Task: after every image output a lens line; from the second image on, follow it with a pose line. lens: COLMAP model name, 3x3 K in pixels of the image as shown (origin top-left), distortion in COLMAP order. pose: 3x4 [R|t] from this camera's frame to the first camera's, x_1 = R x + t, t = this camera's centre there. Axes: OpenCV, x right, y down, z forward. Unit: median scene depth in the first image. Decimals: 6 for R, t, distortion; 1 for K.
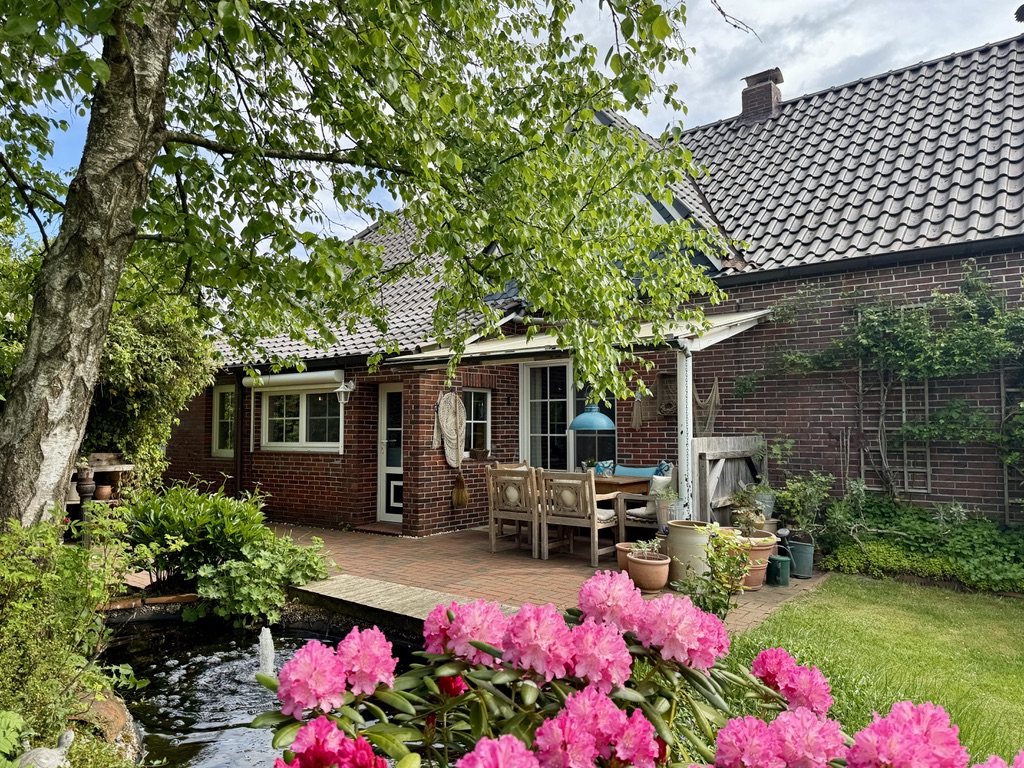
lens RADIAL K [[712.8, 0, 512.4], [0, 712.8, 383.3], [0, 0, 1]] dist [0.050090, -0.003582]
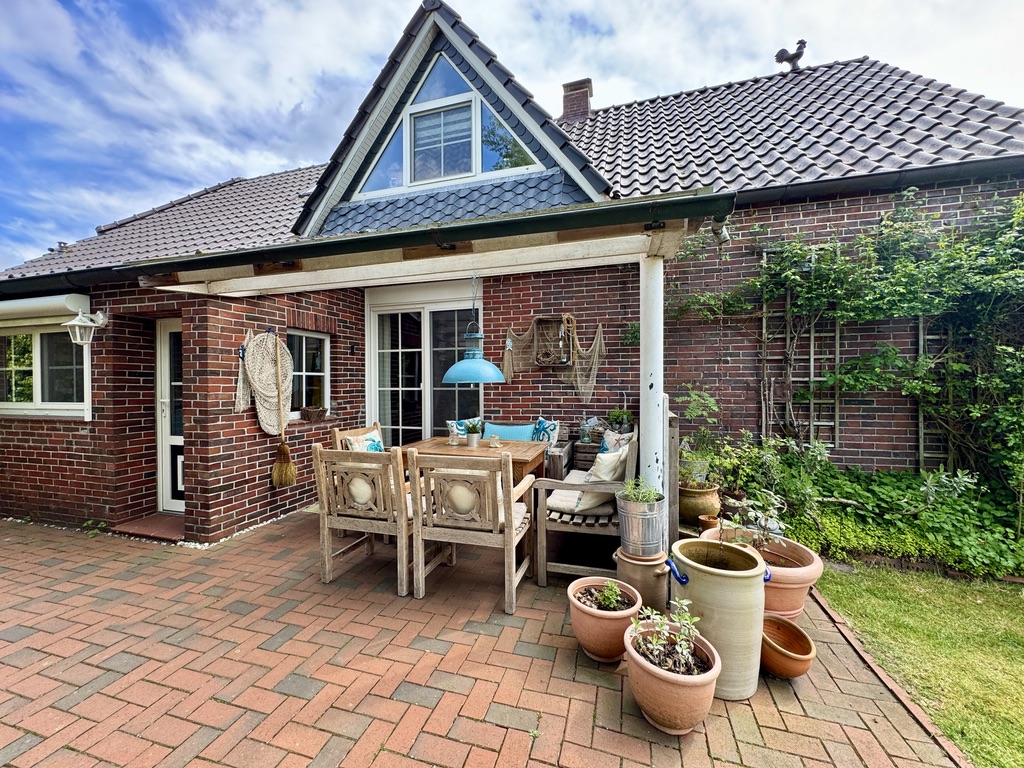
lens RADIAL K [[409.9, 0, 511.8], [0, 409.9, 384.5], [0, 0, 1]] dist [-0.000163, 0.000172]
pose [[0.933624, -0.007135, 0.358184, -0.003606], [-0.017934, 0.997617, 0.066620, 0.032896], [-0.357806, -0.068622, 0.931271, 0.514740]]
